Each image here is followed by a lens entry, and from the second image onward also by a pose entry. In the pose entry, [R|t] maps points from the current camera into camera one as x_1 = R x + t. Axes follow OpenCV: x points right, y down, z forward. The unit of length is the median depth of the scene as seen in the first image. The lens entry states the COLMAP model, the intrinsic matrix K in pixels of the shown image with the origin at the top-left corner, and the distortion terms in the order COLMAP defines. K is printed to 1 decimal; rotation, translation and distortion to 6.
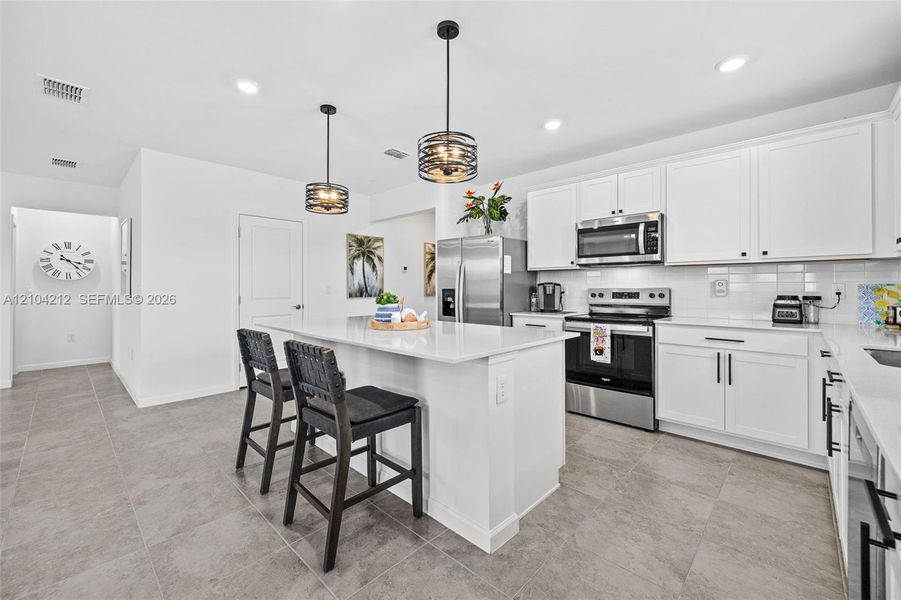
lens RADIAL K [[368.0, 0, 444.4], [0, 368.0, 282.6], [0, 0, 1]] dist [0.005853, -0.000229]
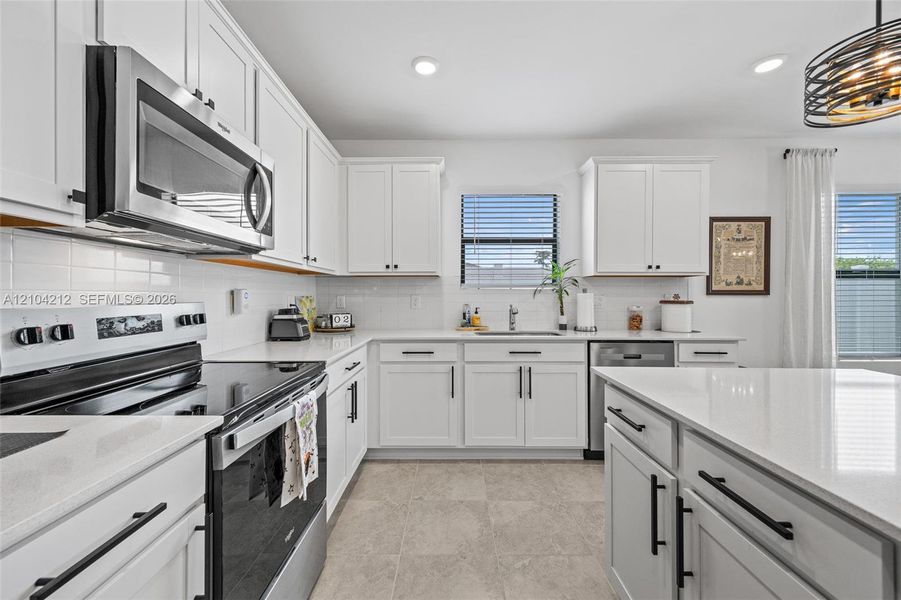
lens RADIAL K [[368.0, 0, 444.5], [0, 368.0, 294.0], [0, 0, 1]] dist [0.005853, -0.000229]
pose [[-0.681946, 0.002339, 0.731399, 0.025084], [-0.012320, 0.999816, -0.014684, 0.005289], [-0.731299, -0.019025, -0.681792, 0.950606]]
